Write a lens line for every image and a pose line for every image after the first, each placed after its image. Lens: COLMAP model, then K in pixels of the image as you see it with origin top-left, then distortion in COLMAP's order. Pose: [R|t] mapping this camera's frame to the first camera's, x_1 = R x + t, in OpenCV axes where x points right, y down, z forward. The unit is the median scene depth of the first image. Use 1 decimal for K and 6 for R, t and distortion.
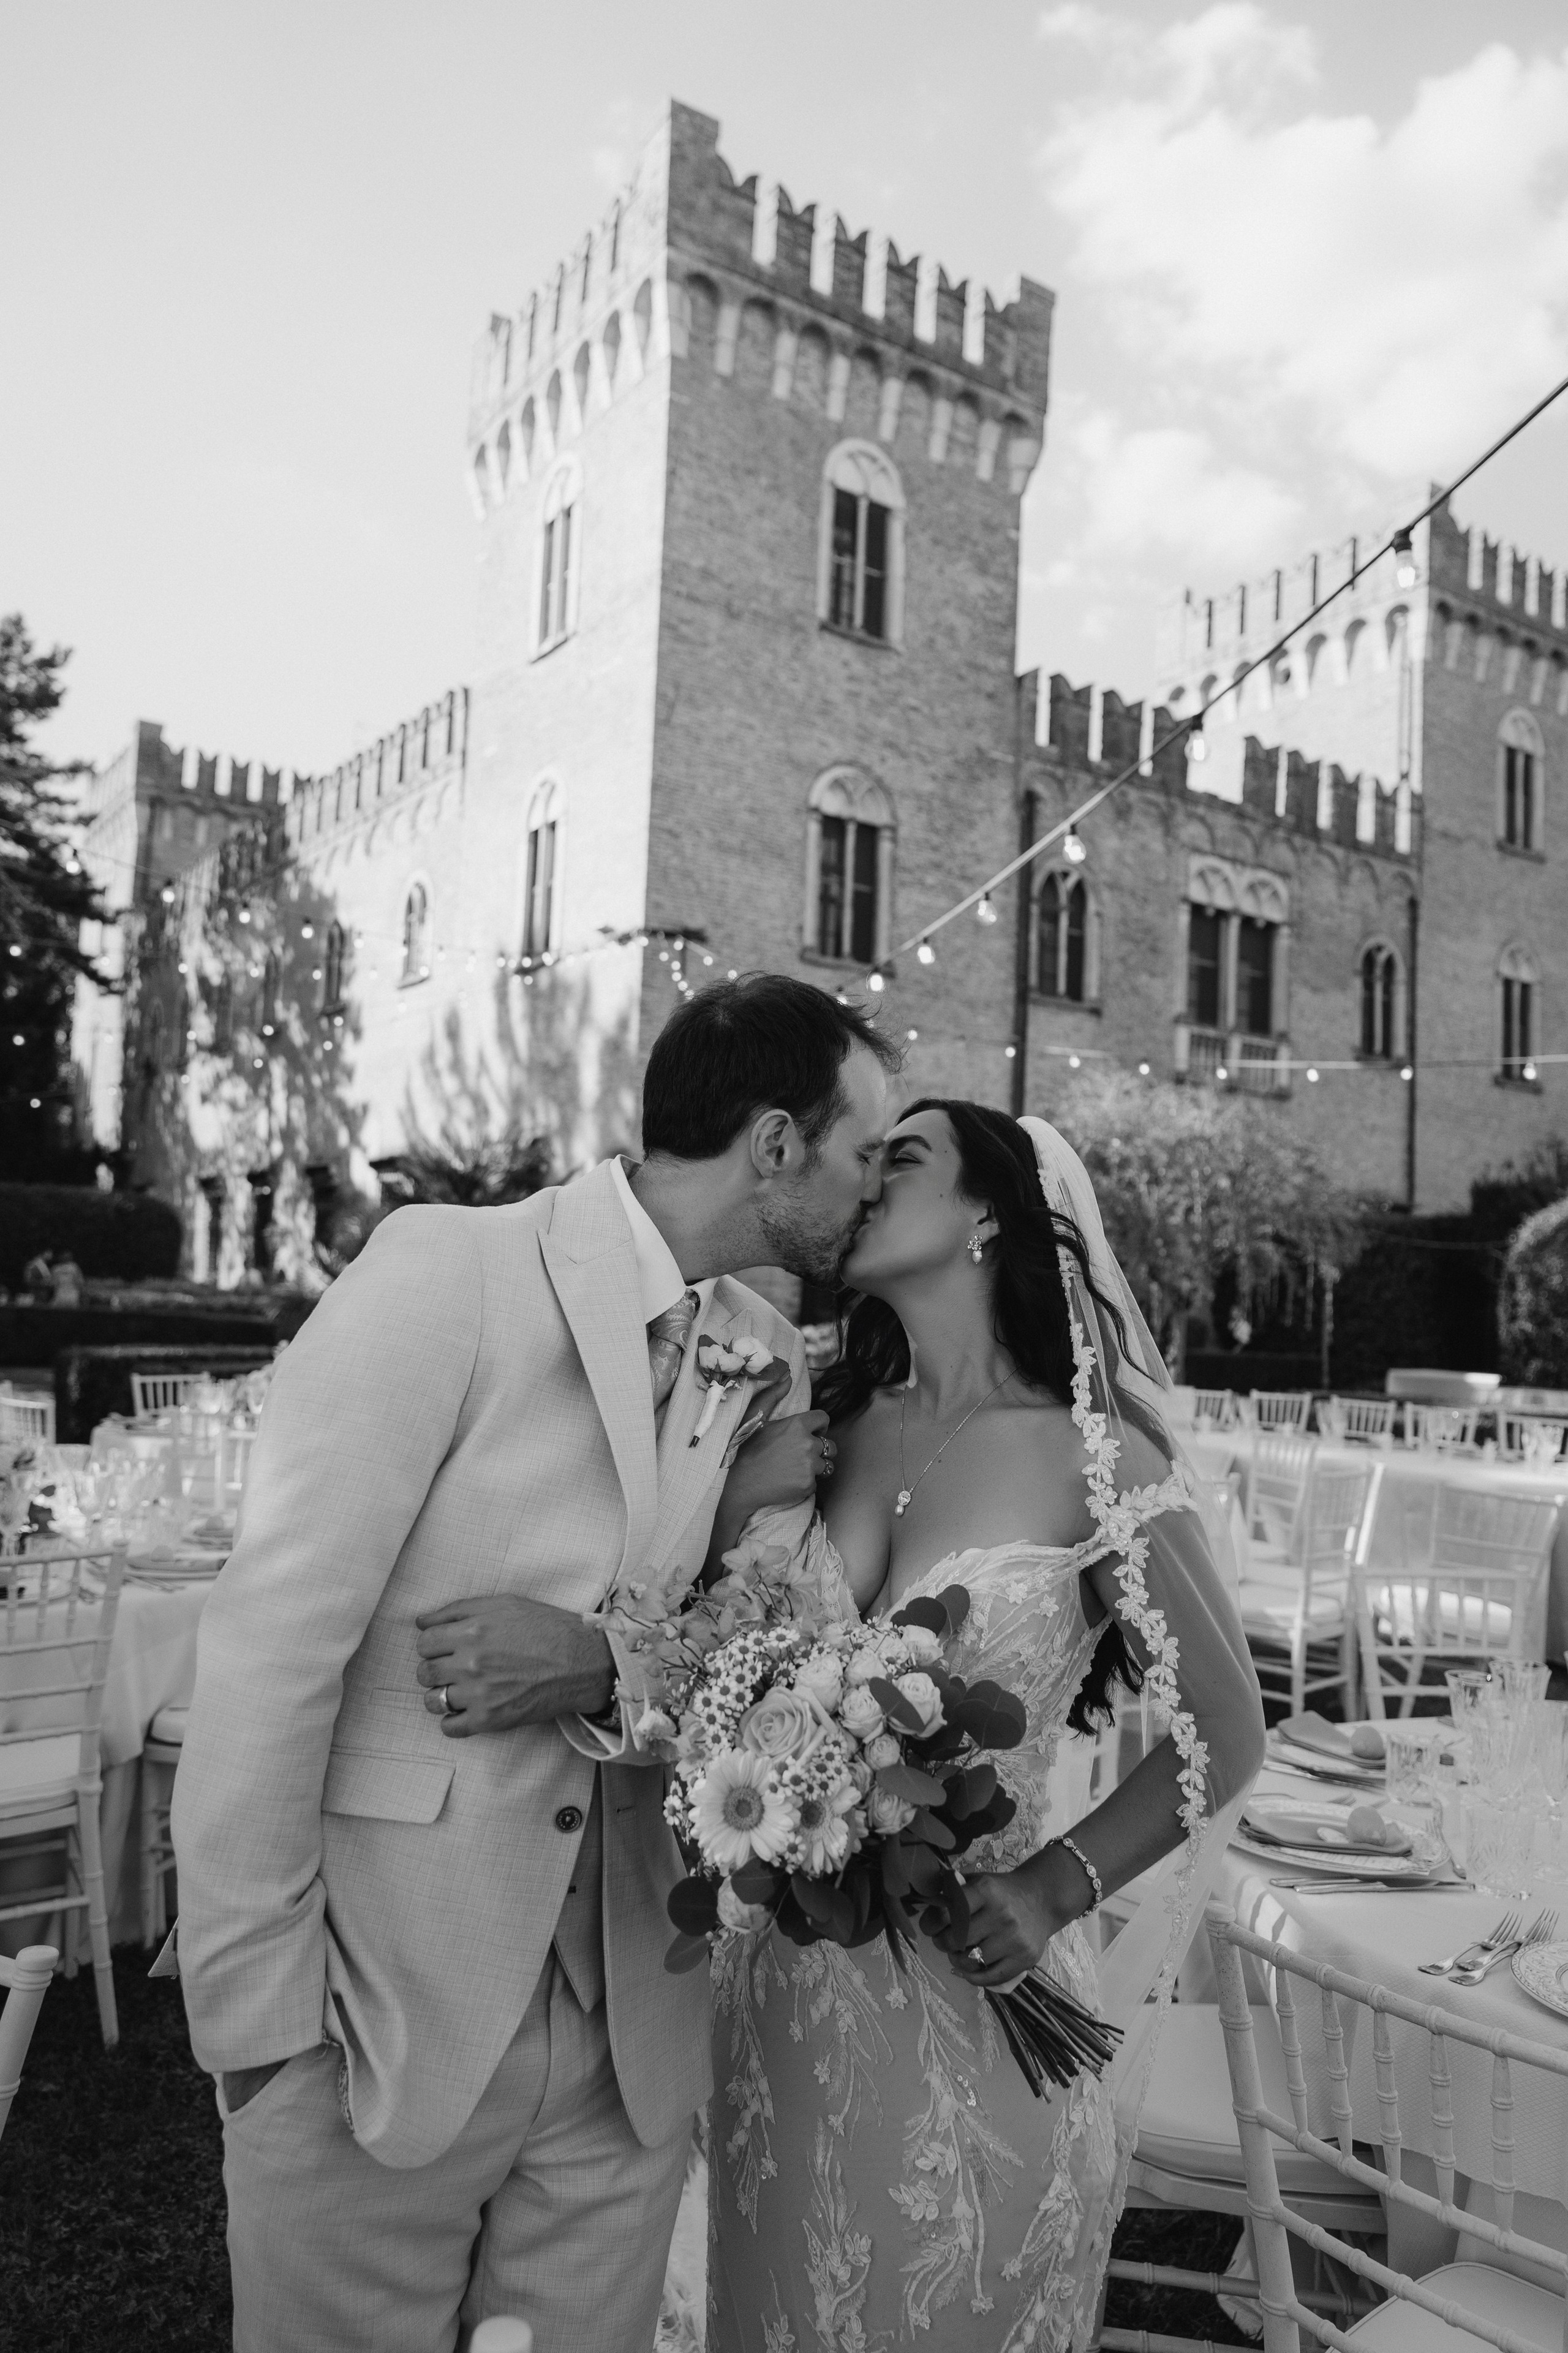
lens RADIAL K [[1664.4, 0, 790.4], [0, 1664.4, 1180.5], [0, 0, 1]] dist [0.001134, 0.002653]
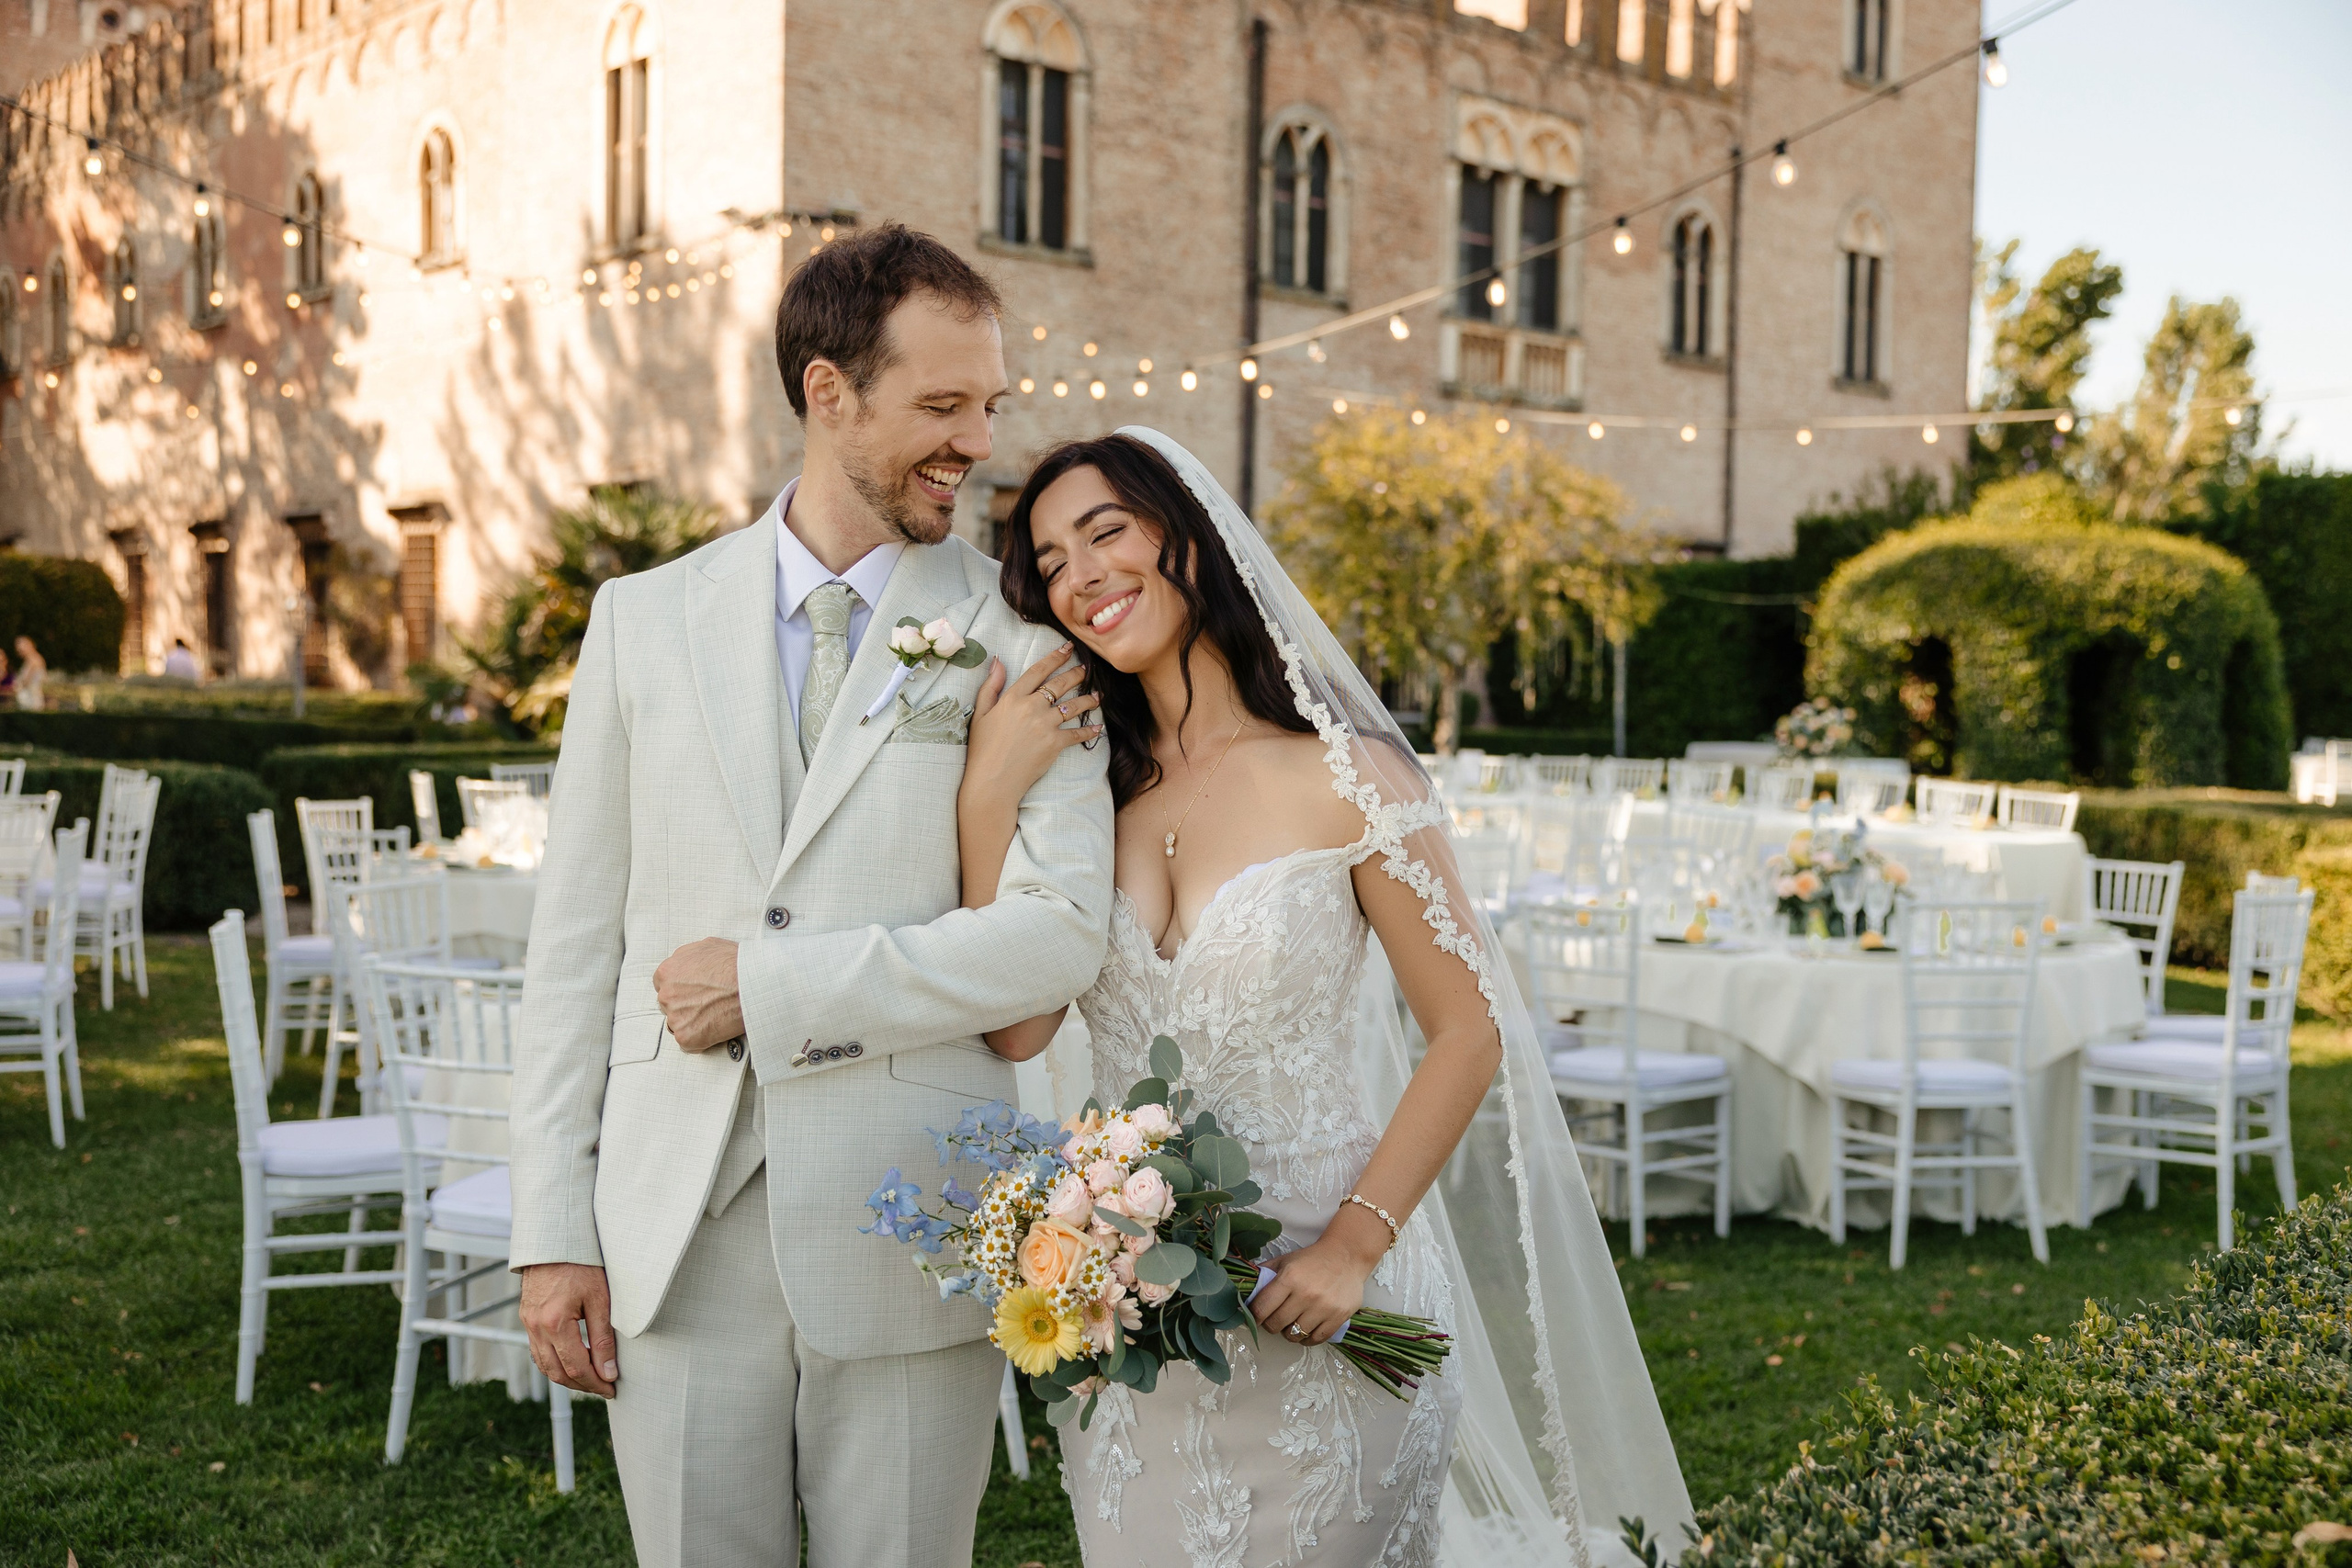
lens RADIAL K [[2443.9, 0, 1181.3], [0, 2443.9, 791.5], [0, 0, 1]] dist [0.010991, 0.030683]
pose [[0.991754, -0.028839, 0.124868, -0.045059], [0.013801, 0.992719, 0.119663, -0.013099], [-0.127409, -0.116953, 0.984931, -0.163348]]
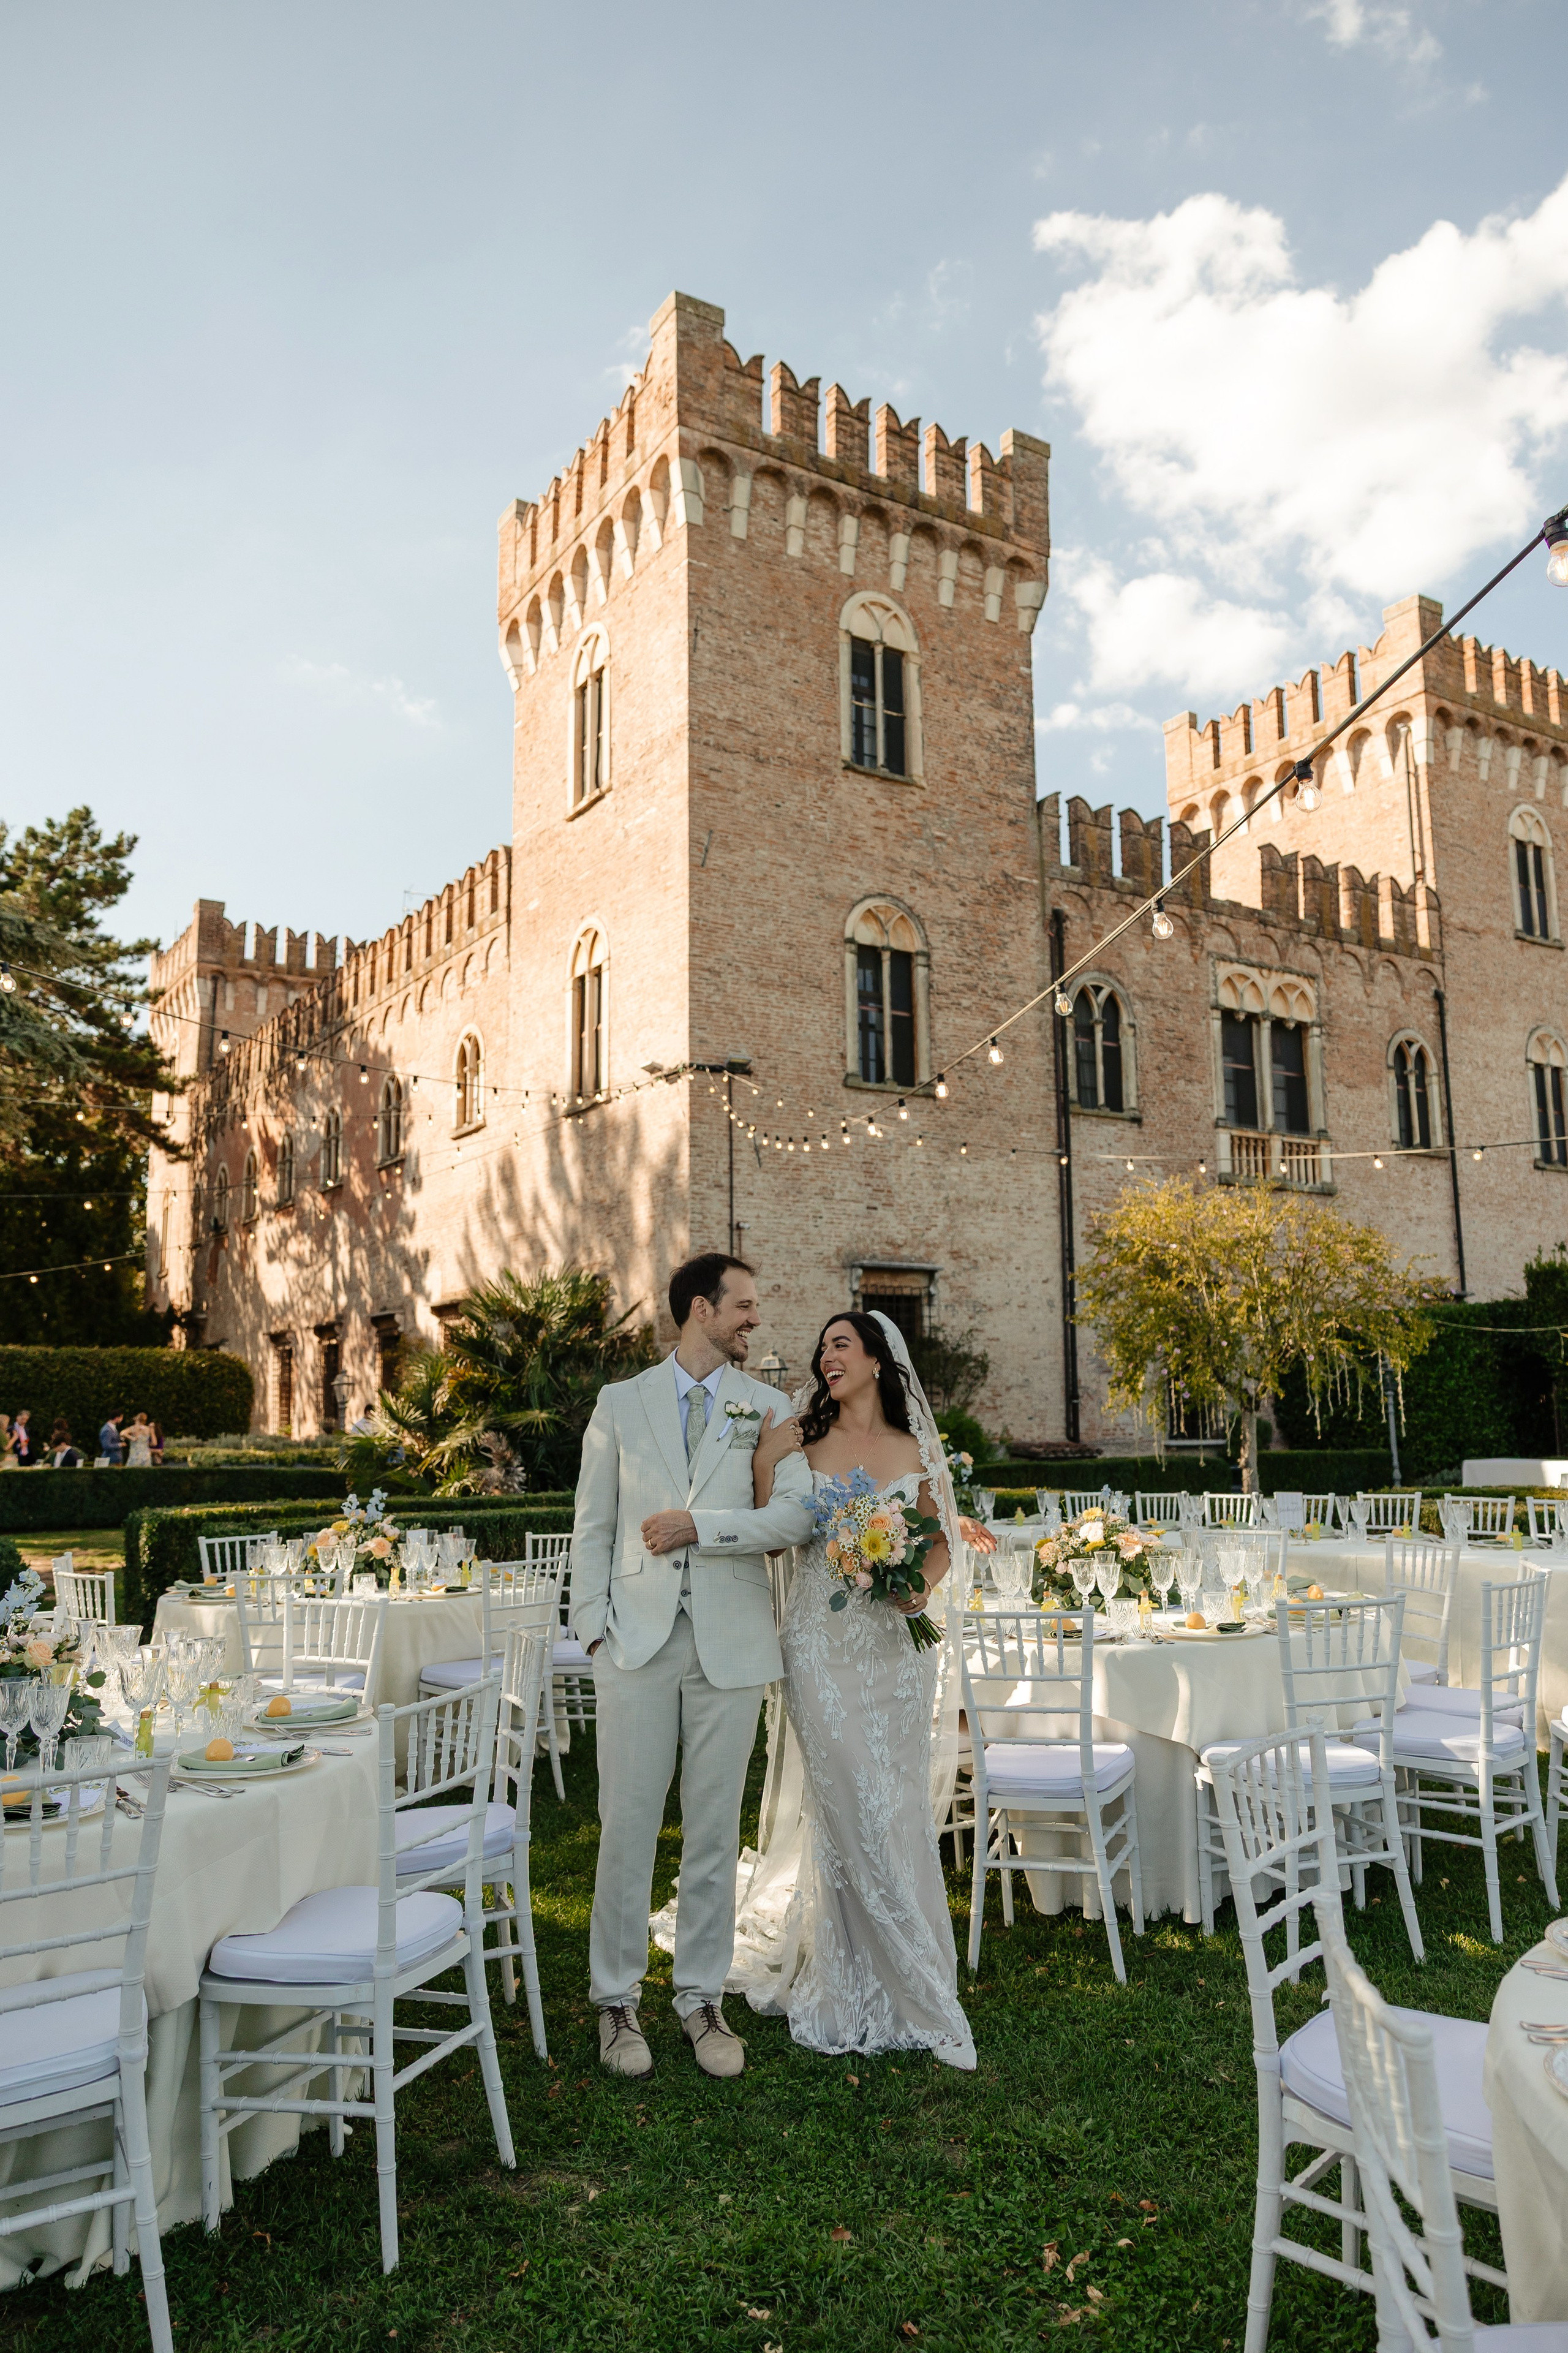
lens RADIAL K [[1610.4, 0, 793.5], [0, 1610.4, 1178.1], [0, 0, 1]] dist [0.000120, 0.000147]
pose [[0.998047, -0.057752, -0.023817, -0.004359], [0.055682, 0.995243, -0.079940, 0.000892], [0.028321, 0.078458, 0.996515, 0.016711]]
